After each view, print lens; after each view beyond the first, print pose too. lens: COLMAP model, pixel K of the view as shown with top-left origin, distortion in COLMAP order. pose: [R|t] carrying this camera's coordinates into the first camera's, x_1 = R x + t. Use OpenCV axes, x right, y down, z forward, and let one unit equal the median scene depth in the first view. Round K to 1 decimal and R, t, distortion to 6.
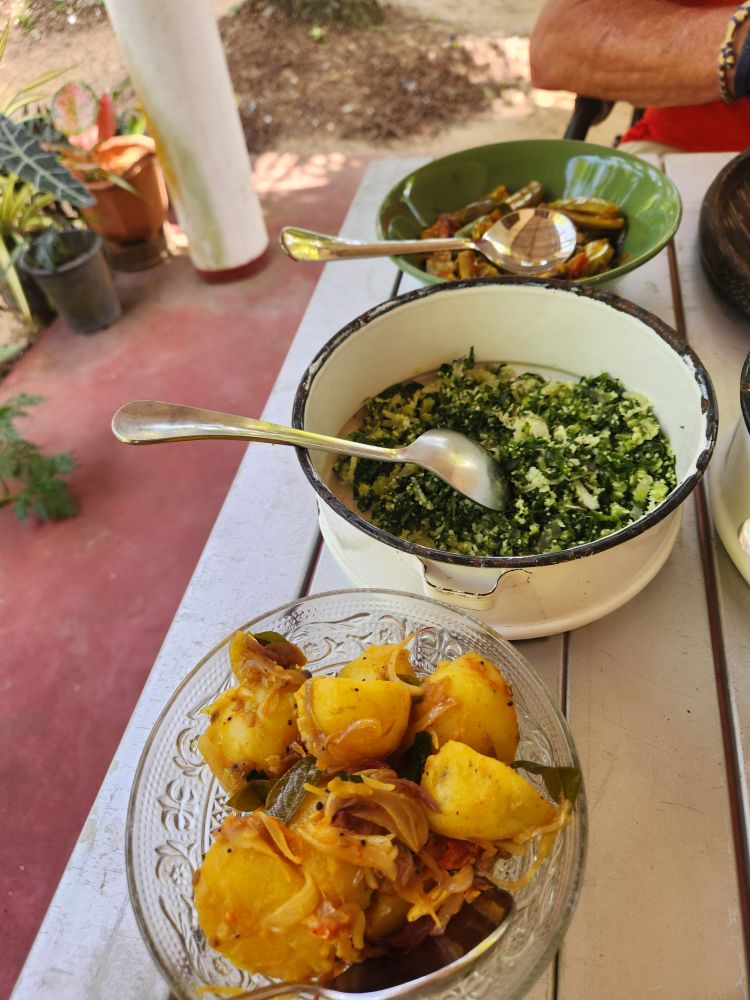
lens RADIAL K [[654.0, 0, 375.0], [0, 654.0, 500.0], [0, 0, 1]] dist [0.051202, -0.034711]
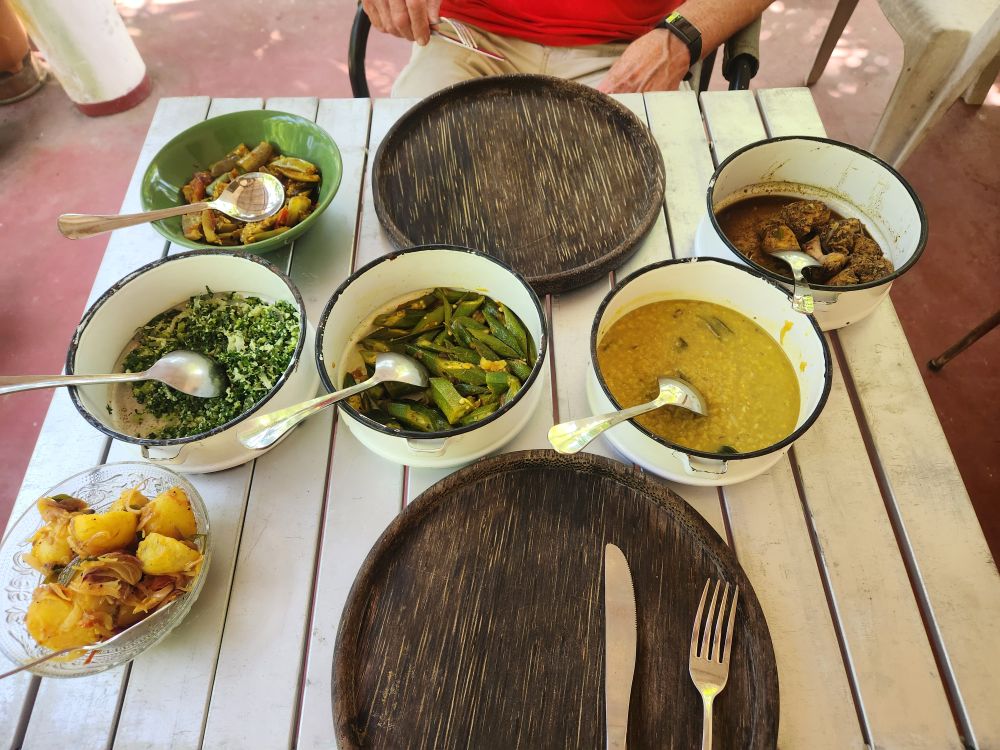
lens RADIAL K [[654.0, 0, 503.1], [0, 654.0, 361.0], [0, 0, 1]] dist [0.051202, -0.034711]
pose [[0.971368, -0.138781, 0.192830, 0.607421], [0.110994, 0.982717, 0.148146, -0.252276], [-0.210057, -0.122502, 0.969984, -0.848778]]
